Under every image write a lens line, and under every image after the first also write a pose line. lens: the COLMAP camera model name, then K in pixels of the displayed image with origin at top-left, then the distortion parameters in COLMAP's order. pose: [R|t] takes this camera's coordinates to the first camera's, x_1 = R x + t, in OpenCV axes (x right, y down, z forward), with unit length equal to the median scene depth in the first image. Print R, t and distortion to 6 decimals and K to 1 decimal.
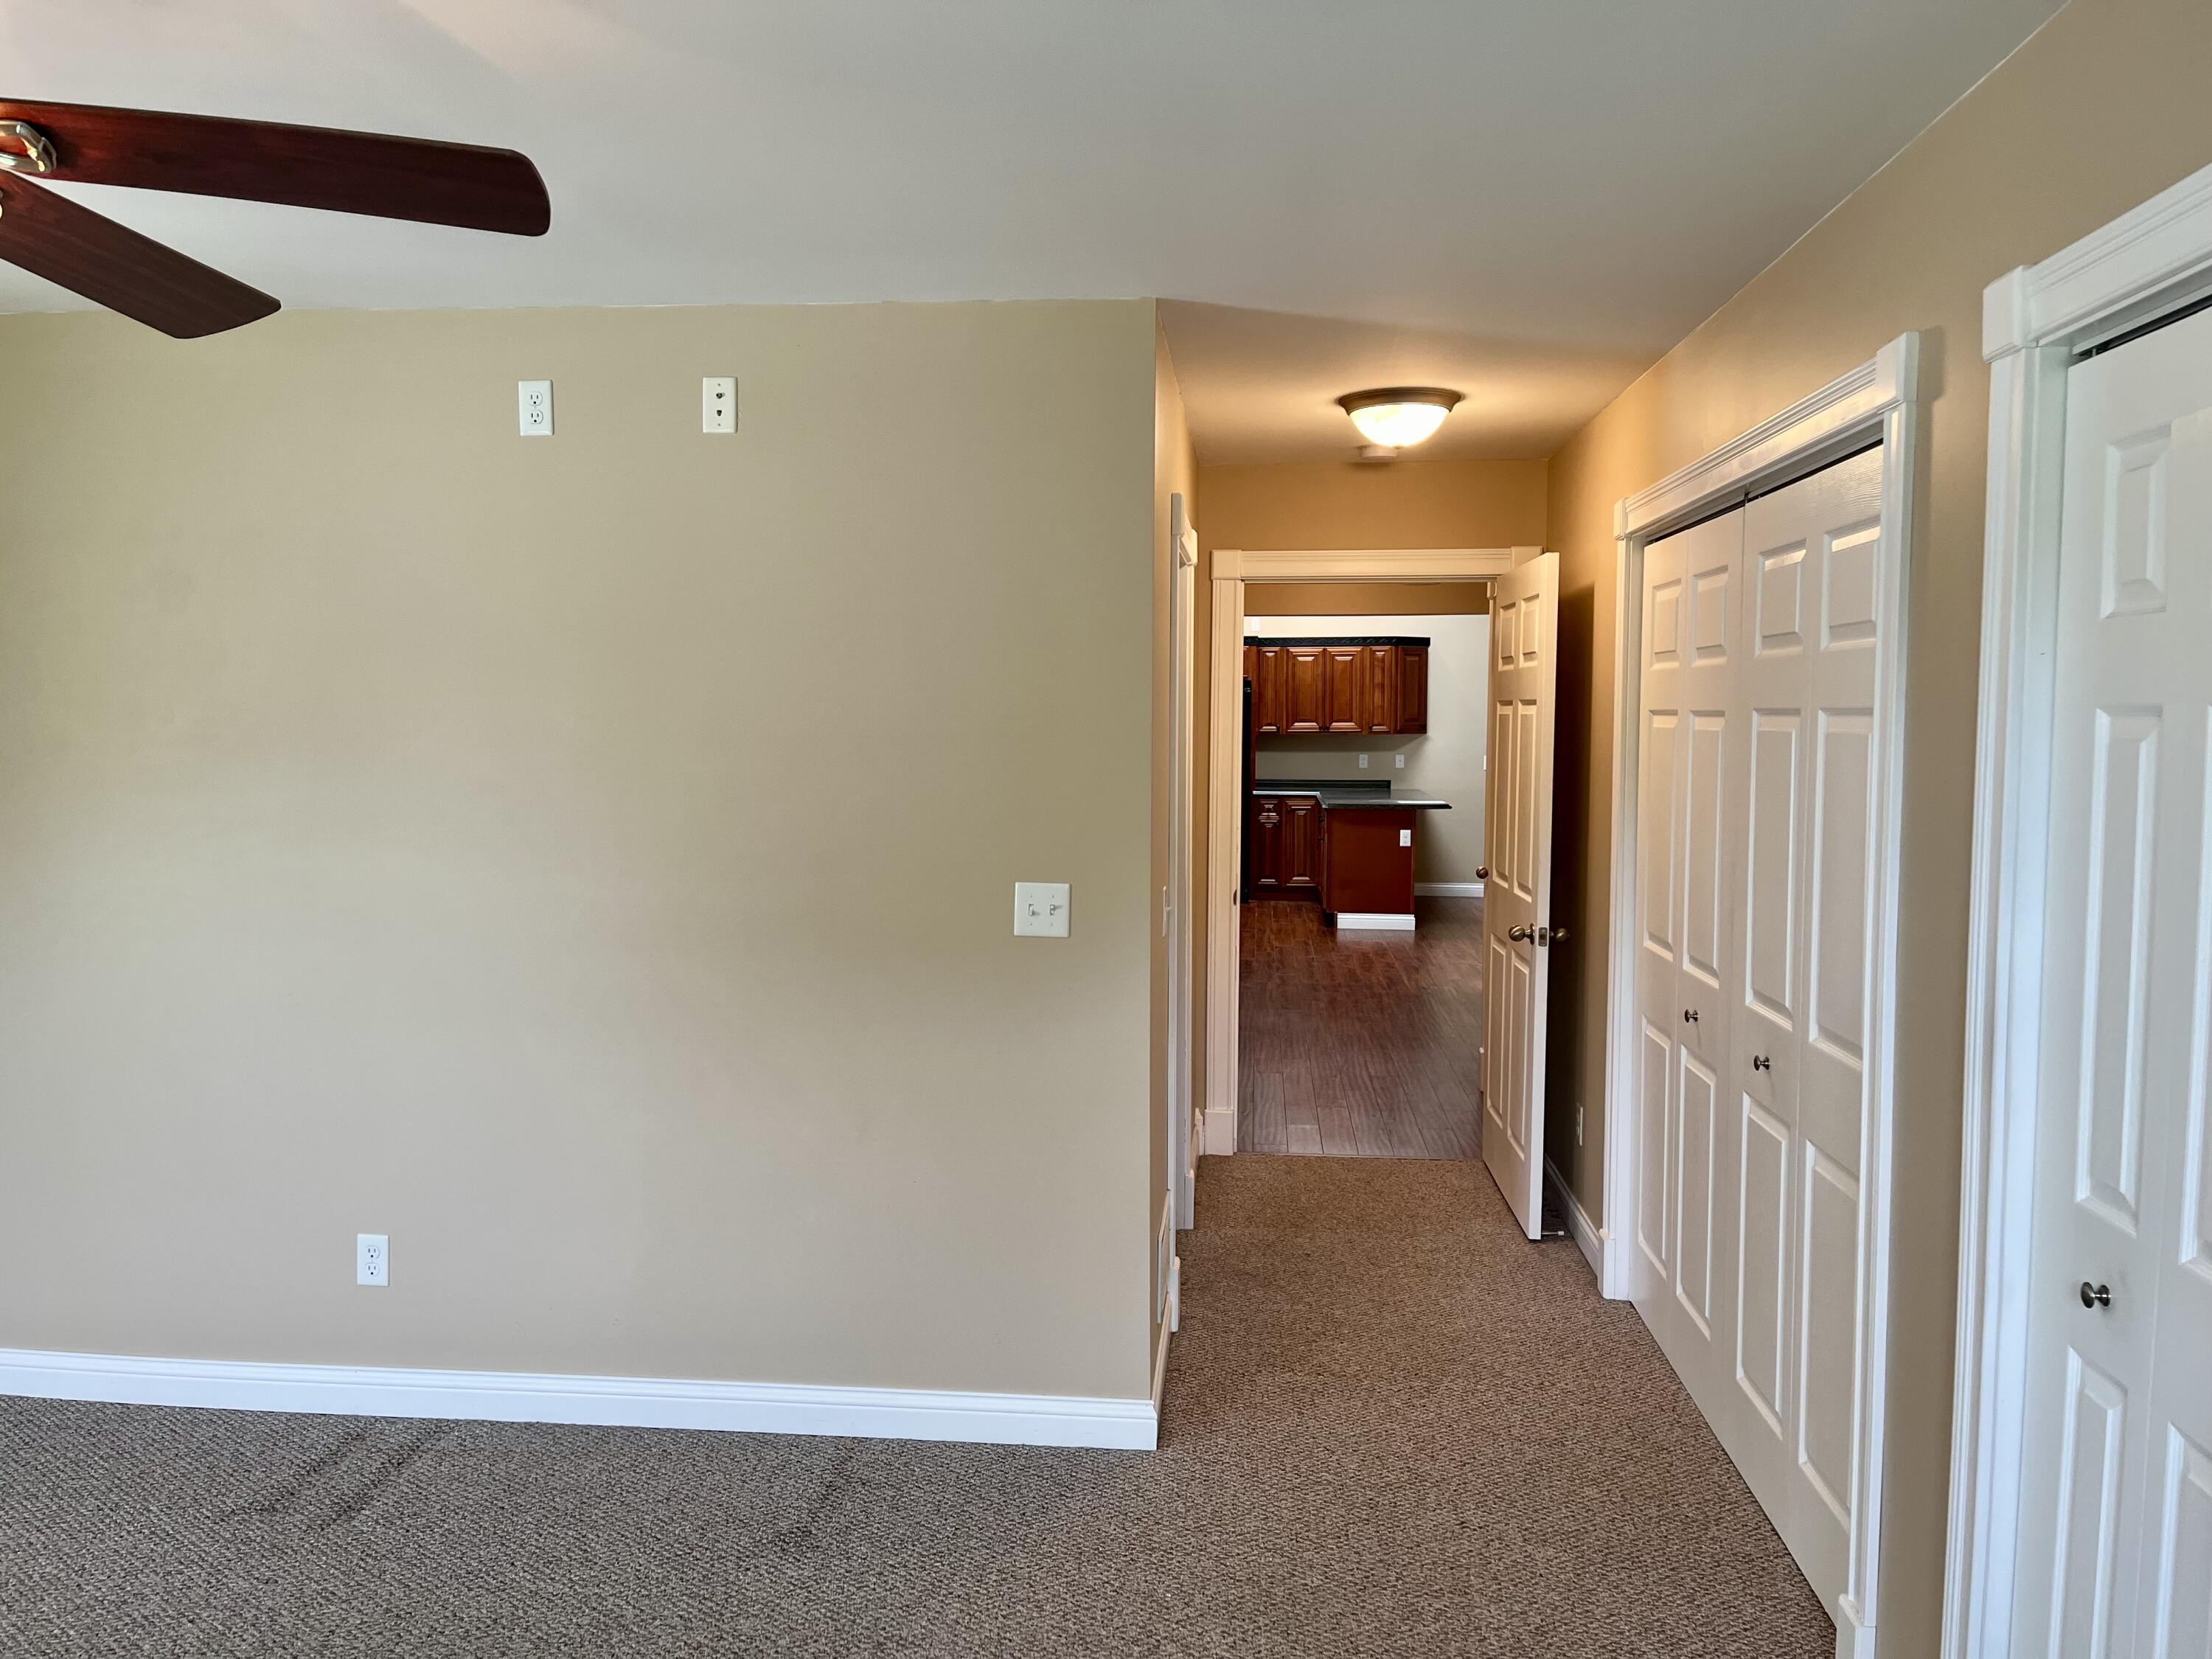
lens RADIAL K [[1676.9, 0, 1105.2], [0, 1676.9, 831.6], [0, 0, 1]] dist [0.071511, -0.086017]
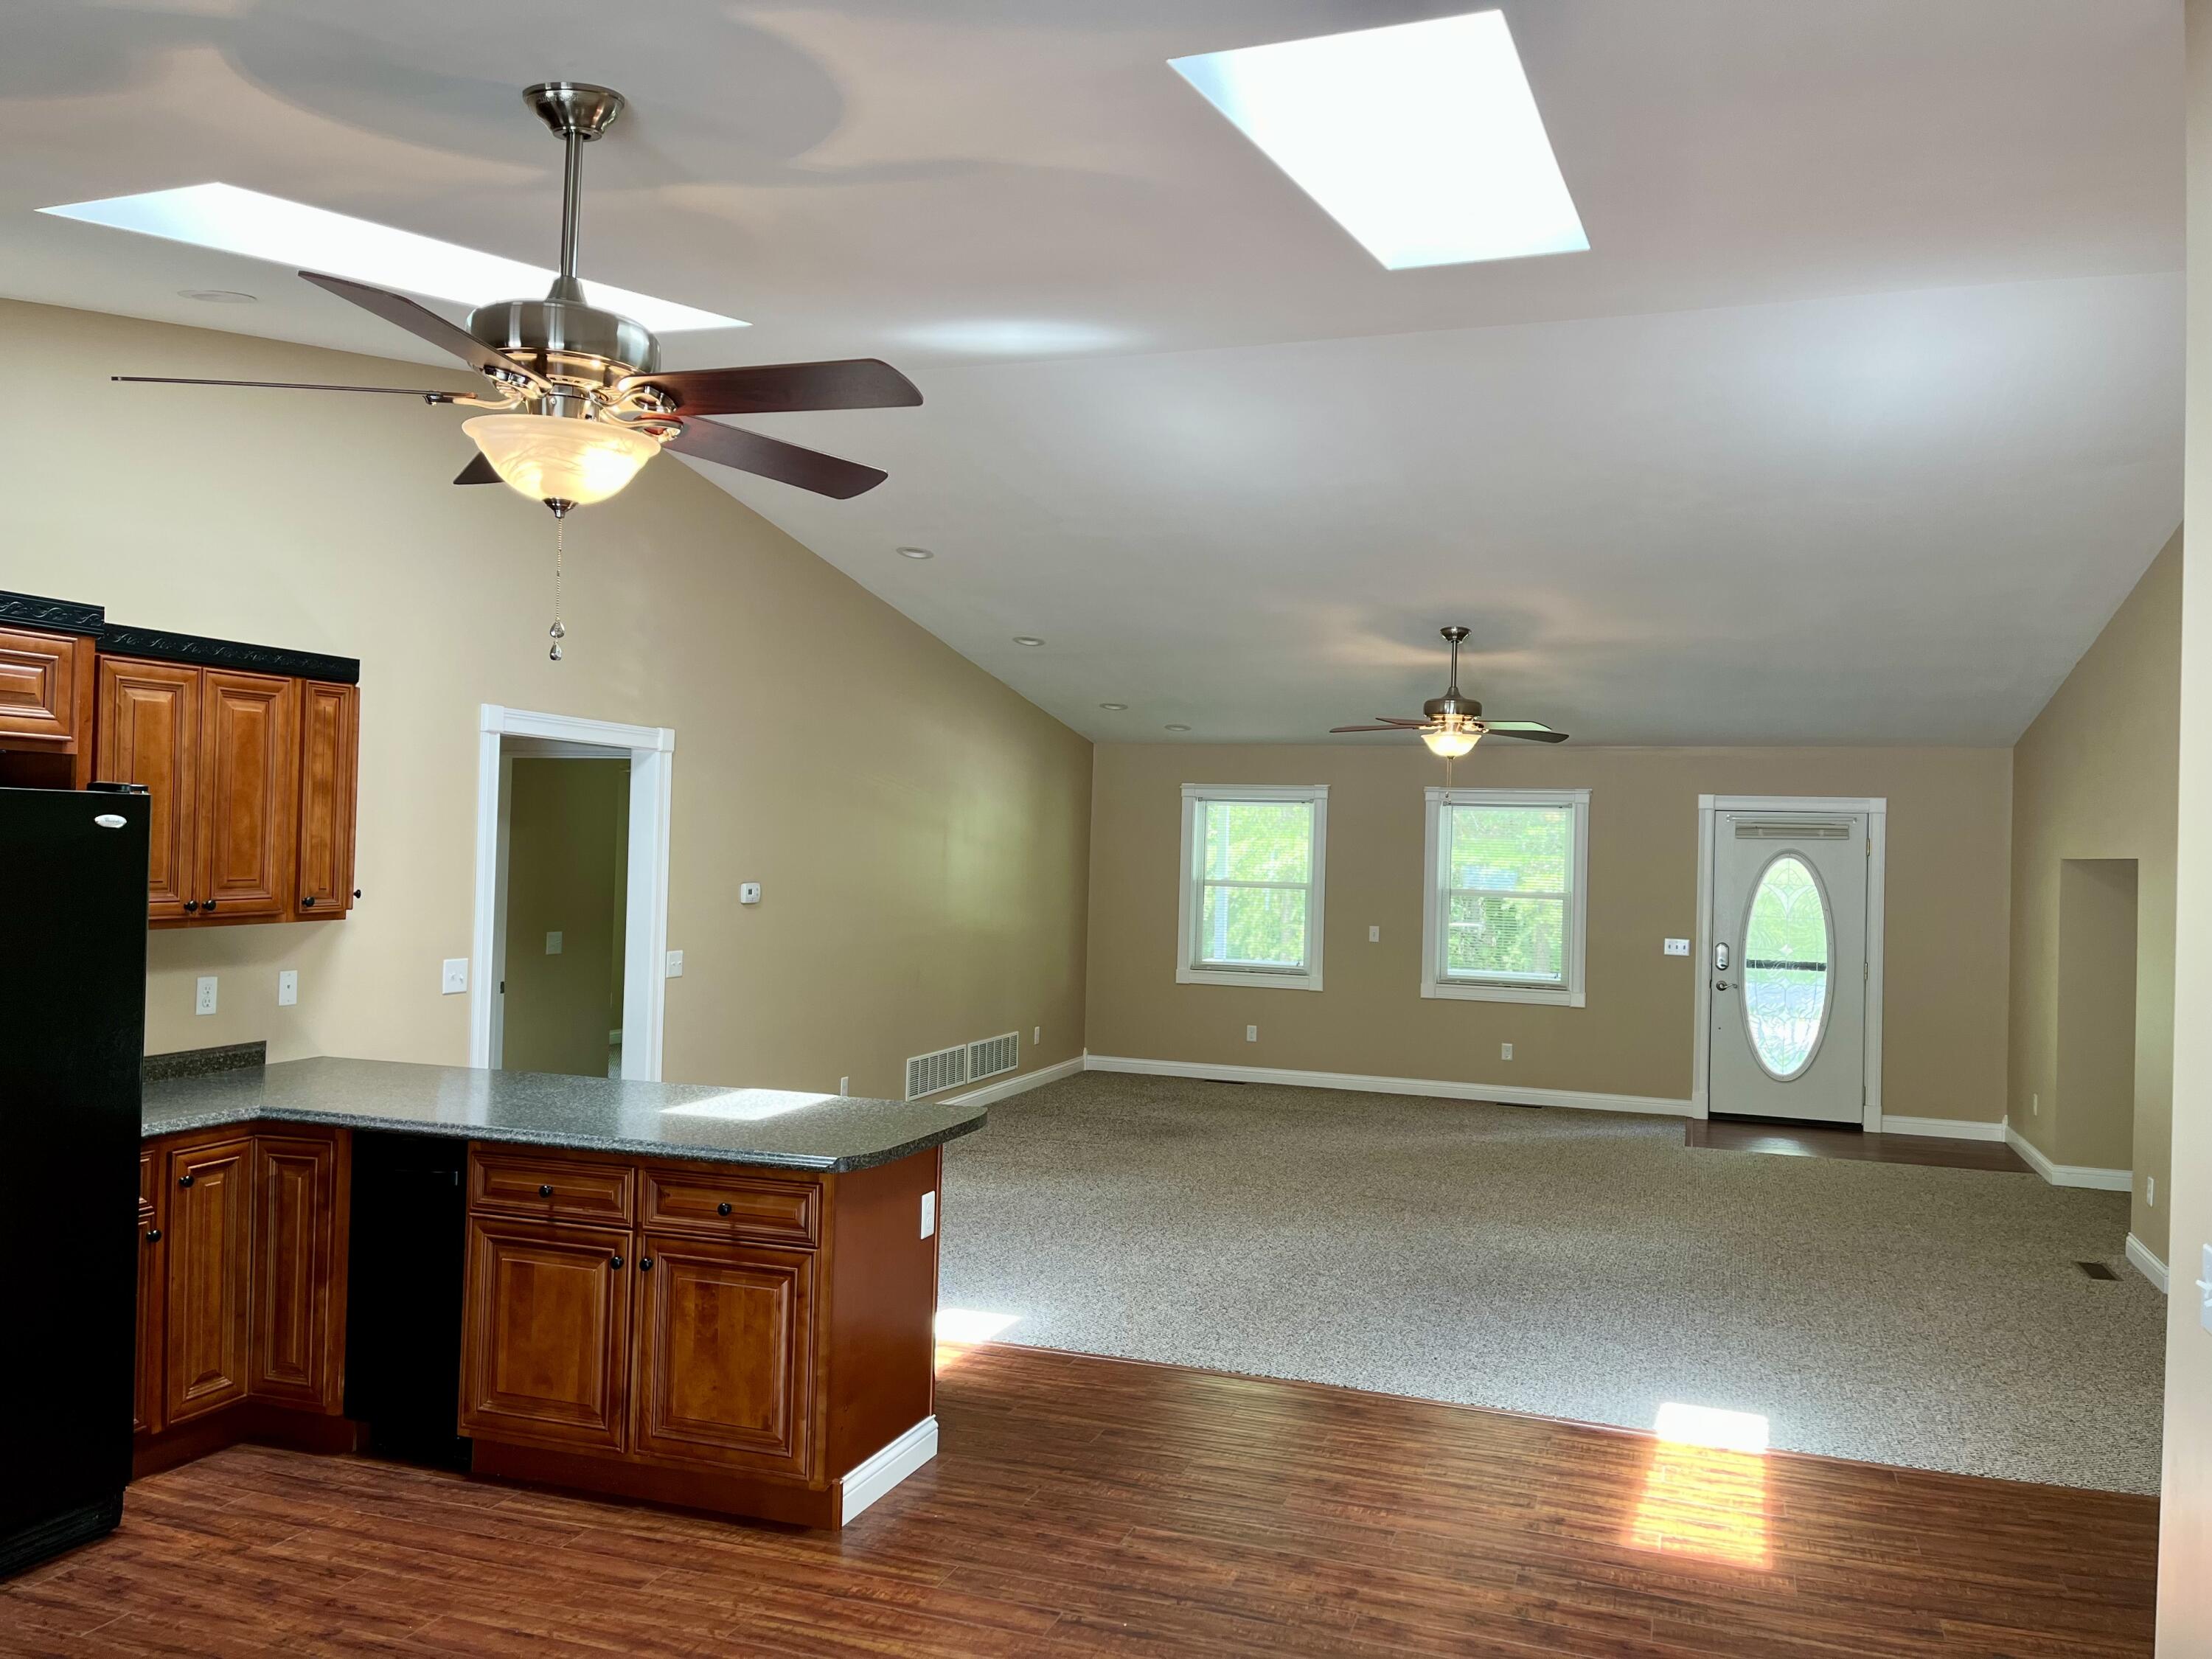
lens RADIAL K [[1676.9, 0, 1117.4], [0, 1676.9, 821.0], [0, 0, 1]] dist [0.071511, -0.086017]
pose [[0.243019, 0.014048, 0.969920, -0.149829], [0.057583, 0.997923, -0.028881, -0.058317], [-0.968311, 0.062870, 0.241706, 0.737904]]
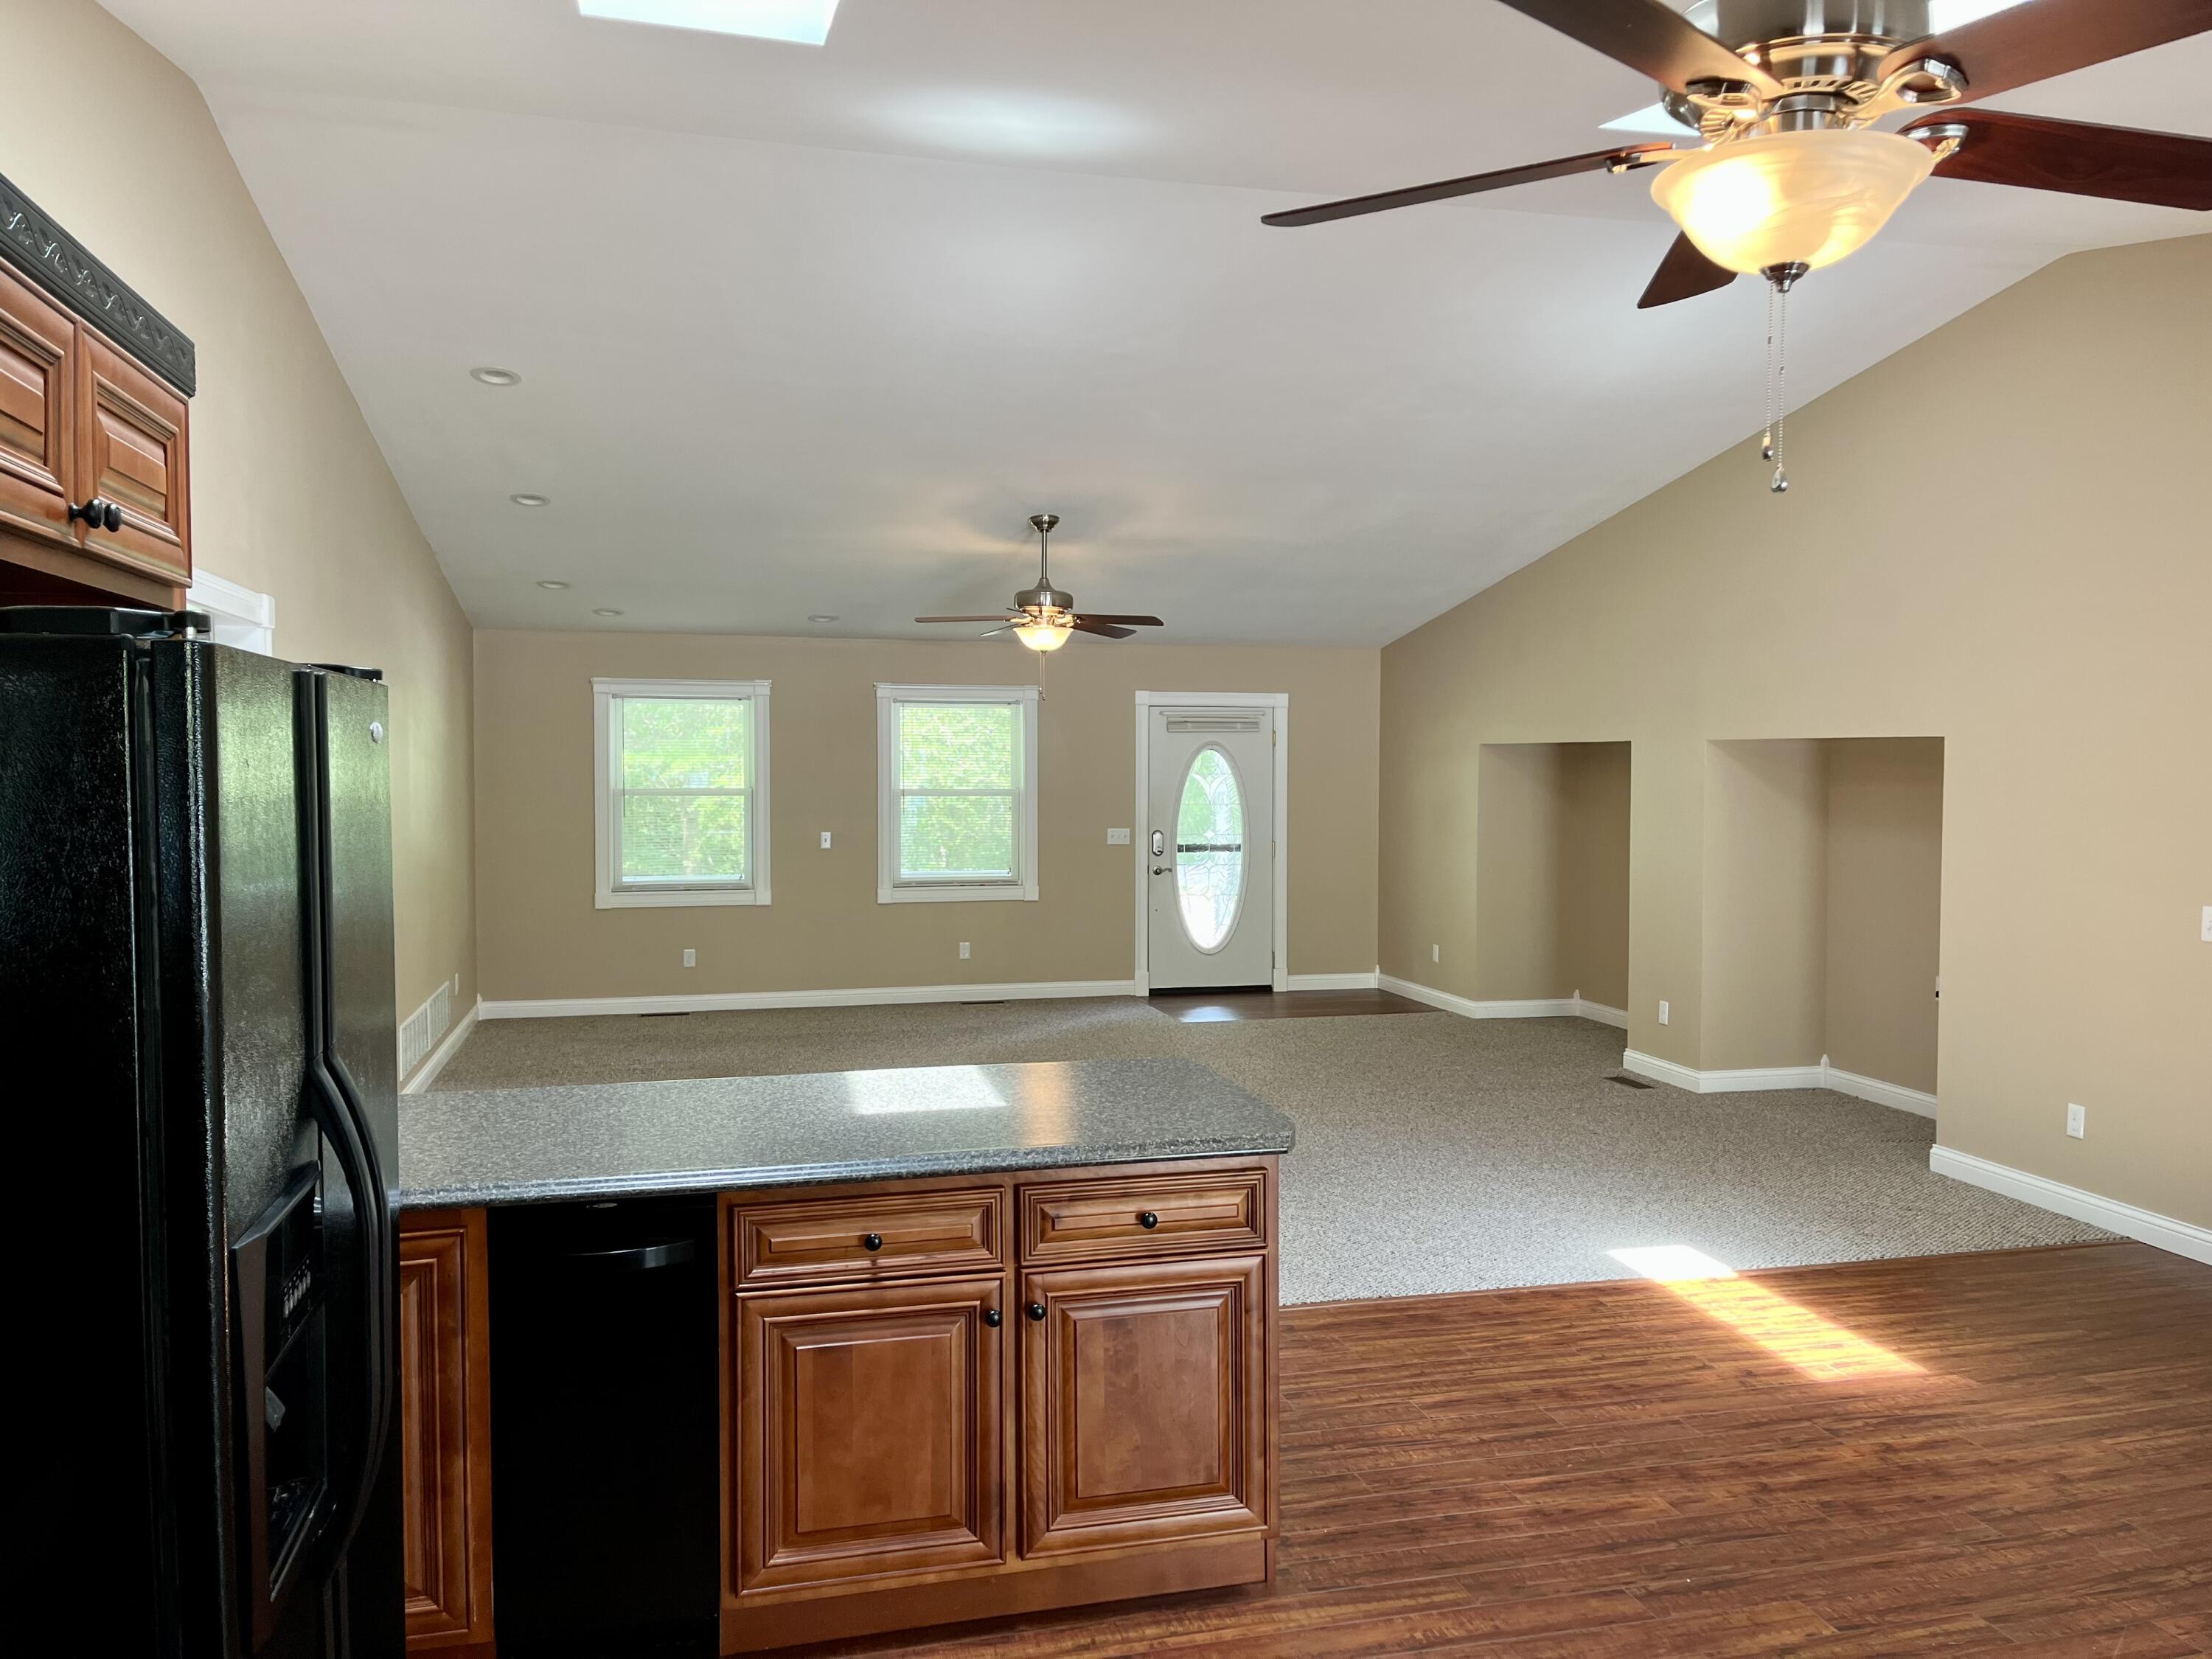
lens RADIAL K [[1676.9, 0, 1121.9], [0, 1676.9, 824.8], [0, 0, 1]] dist [0.071511, -0.086017]
pose [[-0.338231, -0.043852, 0.940041, -0.092350], [0.075697, 0.994409, 0.073624, -0.073197], [-0.938014, 0.096060, -0.333020, 0.948212]]
